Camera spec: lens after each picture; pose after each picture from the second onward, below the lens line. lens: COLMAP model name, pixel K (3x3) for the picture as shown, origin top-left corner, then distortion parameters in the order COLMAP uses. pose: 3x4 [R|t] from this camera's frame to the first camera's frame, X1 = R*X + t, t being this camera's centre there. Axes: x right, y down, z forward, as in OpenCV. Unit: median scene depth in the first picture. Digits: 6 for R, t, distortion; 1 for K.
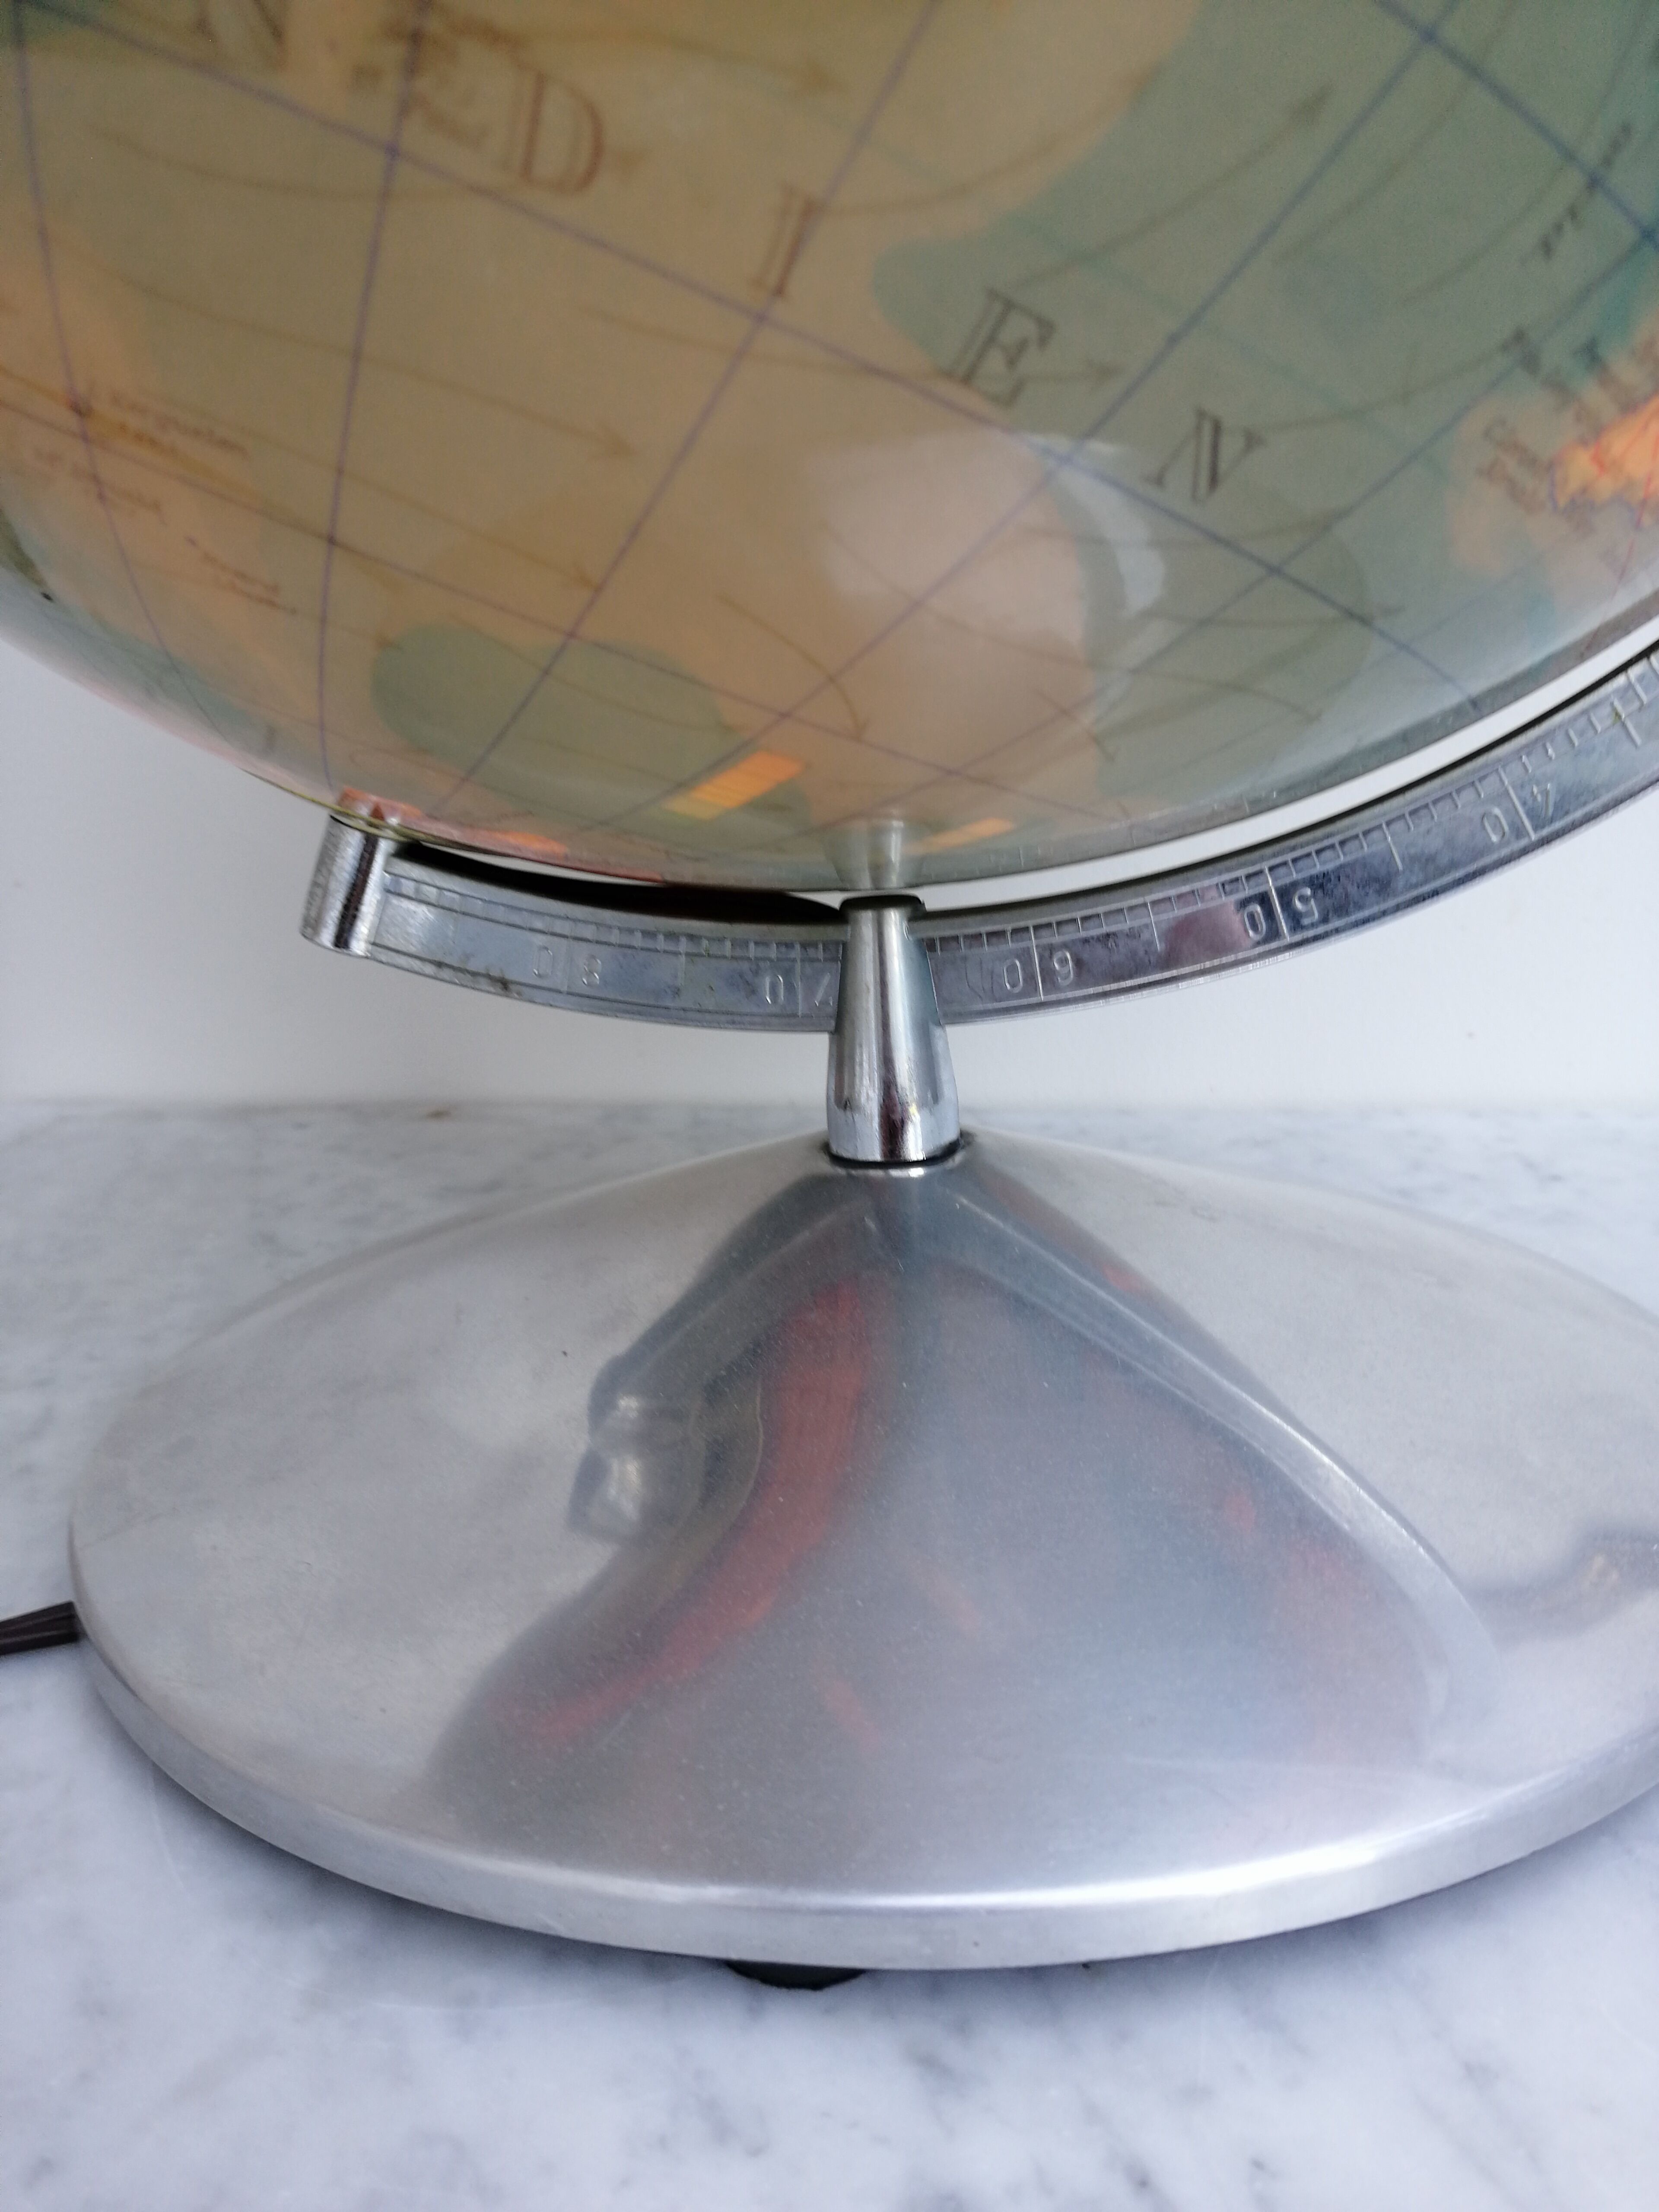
lens RADIAL K [[1723.8, 0, 885.4], [0, 1723.8, 1061.6], [0, 0, 1]] dist [0.000454, -0.046368]
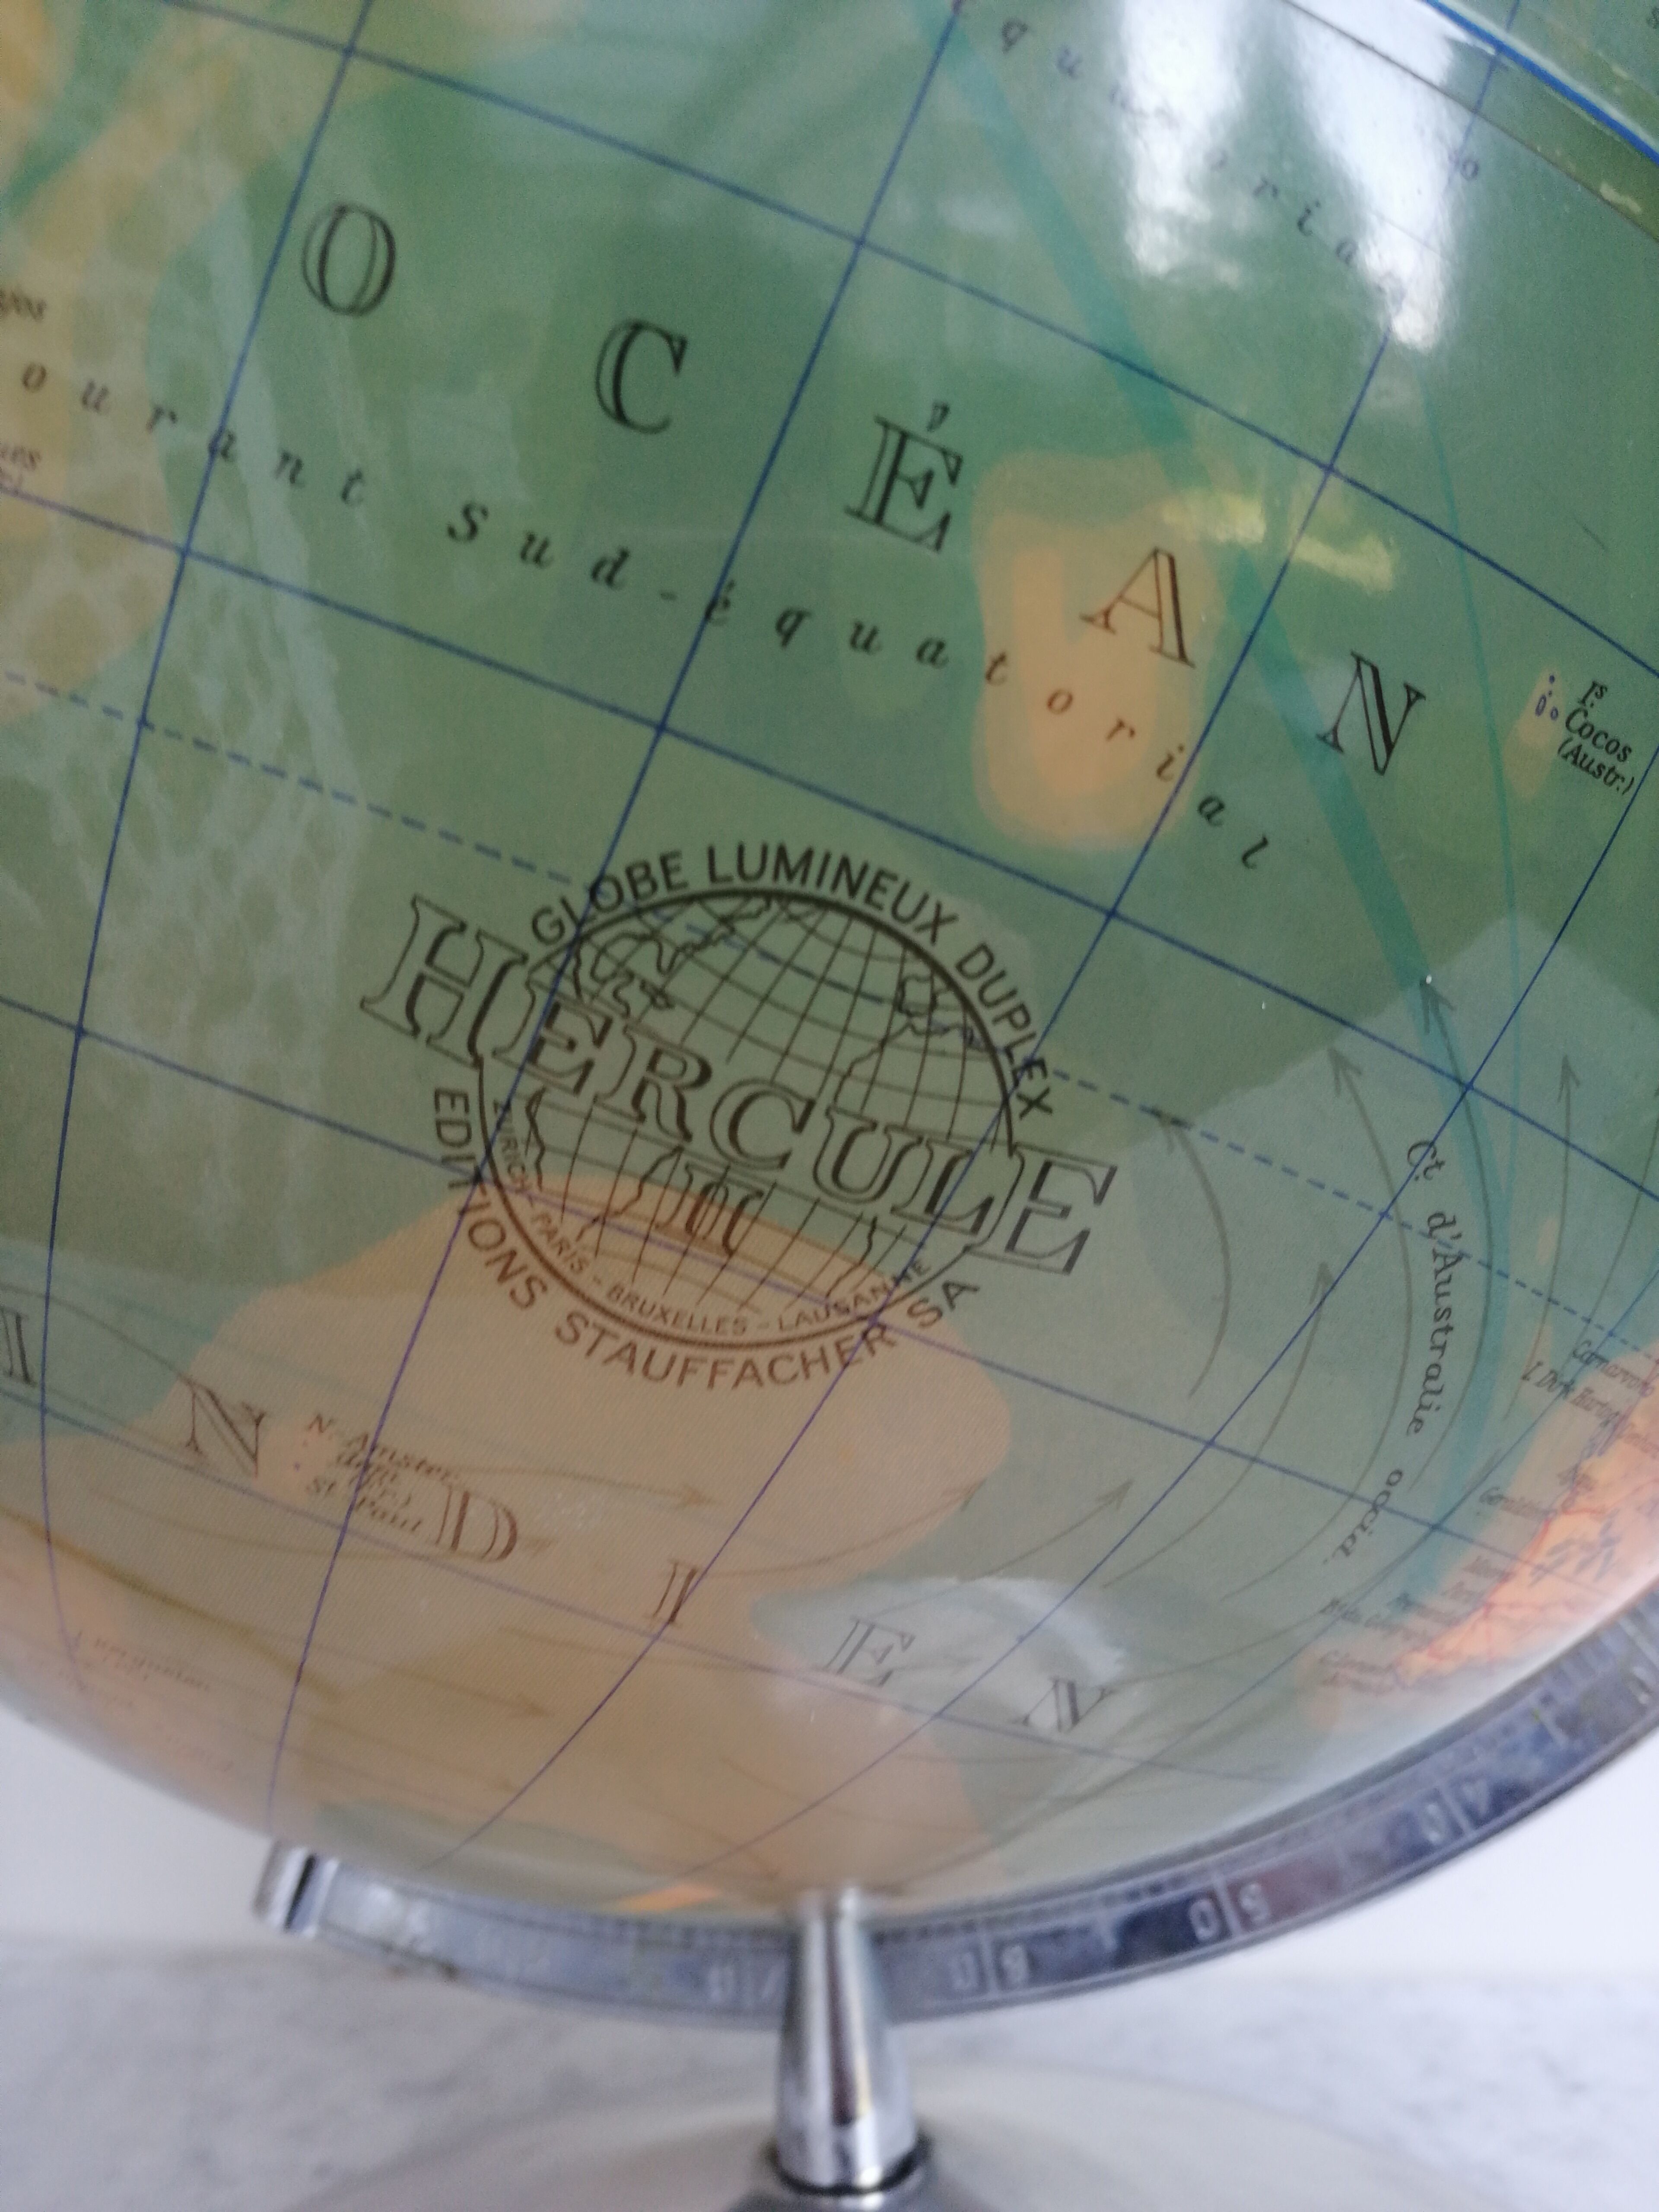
lens RADIAL K [[1723.8, 0, 885.4], [0, 1723.8, 1061.6], [0, 0, 1]] dist [0.000454, -0.046368]
pose [[0.999827, -0.014084, -0.012155, 0.047856], [0.008769, 0.932987, -0.359802, -0.181291], [0.016408, 0.359633, 0.932949, -0.098687]]
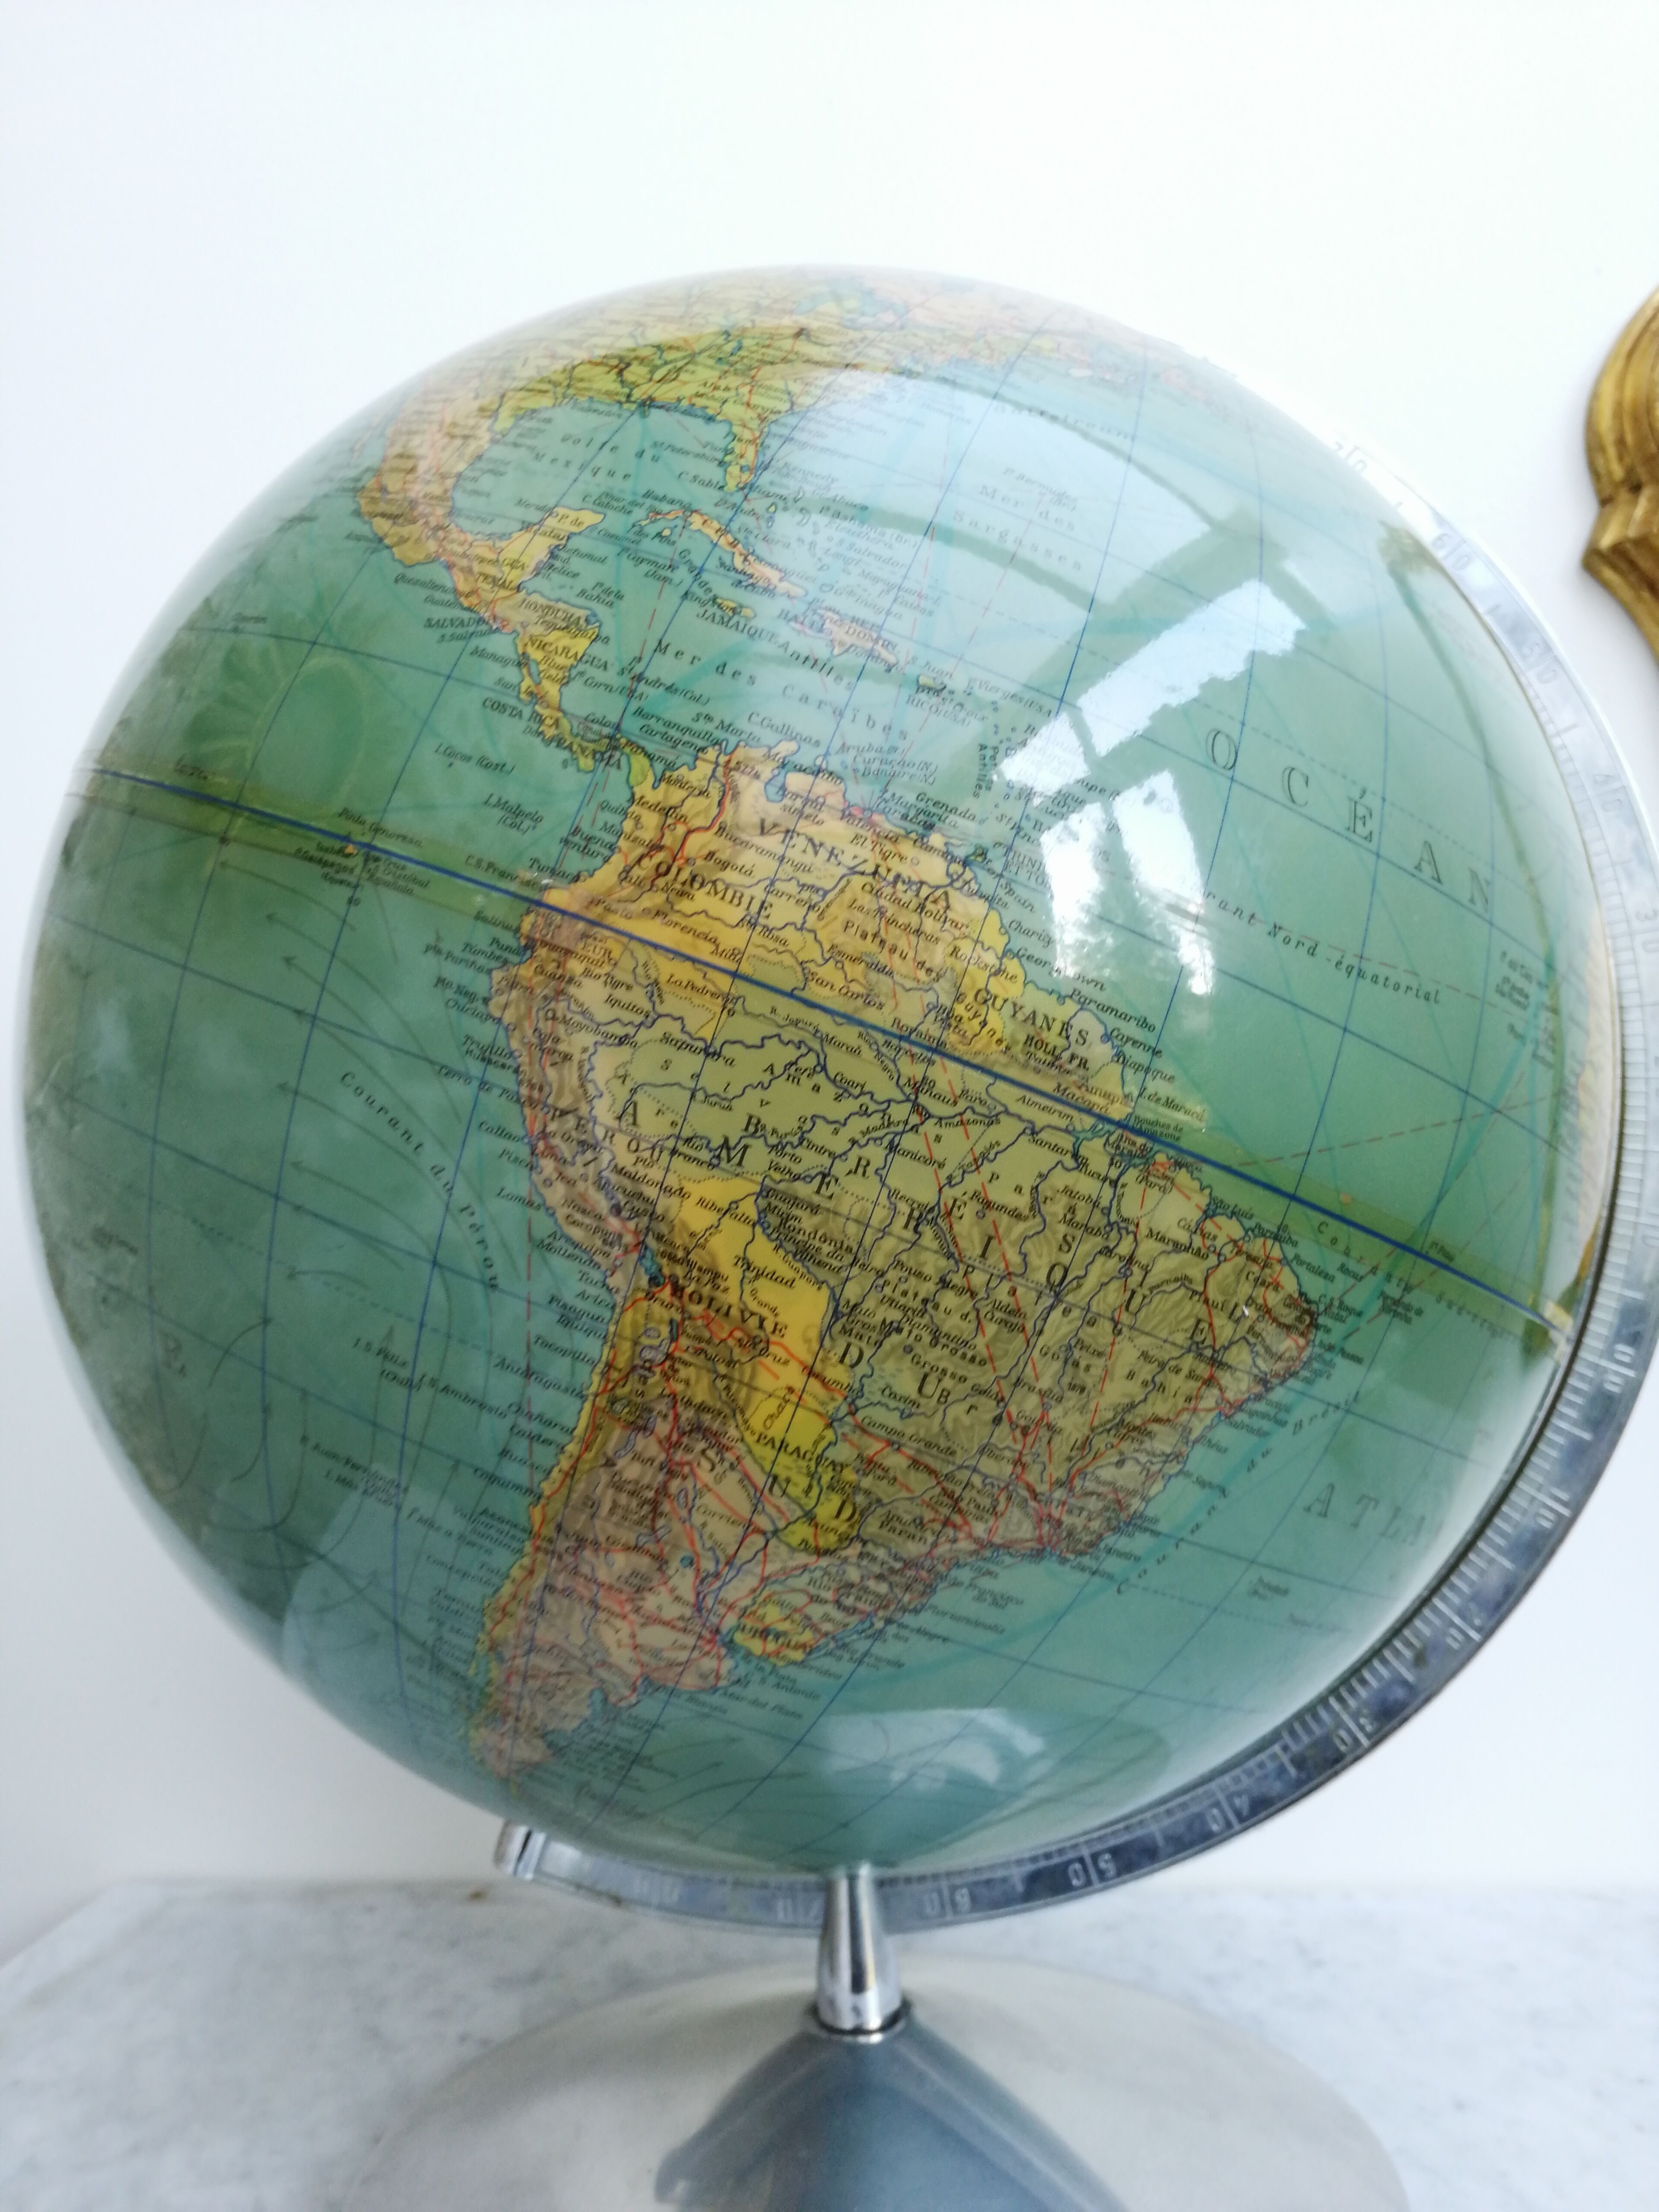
lens RADIAL K [[1865.9, 0, 829.5], [0, 1865.9, 1106.0], [0, 0, 1]] dist [0.012523, 0.018523]
pose [[0.999929, 0.001135, 0.011854, -0.044245], [0.002137, 0.962187, -0.272383, -0.292063], [-0.011715, 0.272389, 0.962116, -0.897942]]
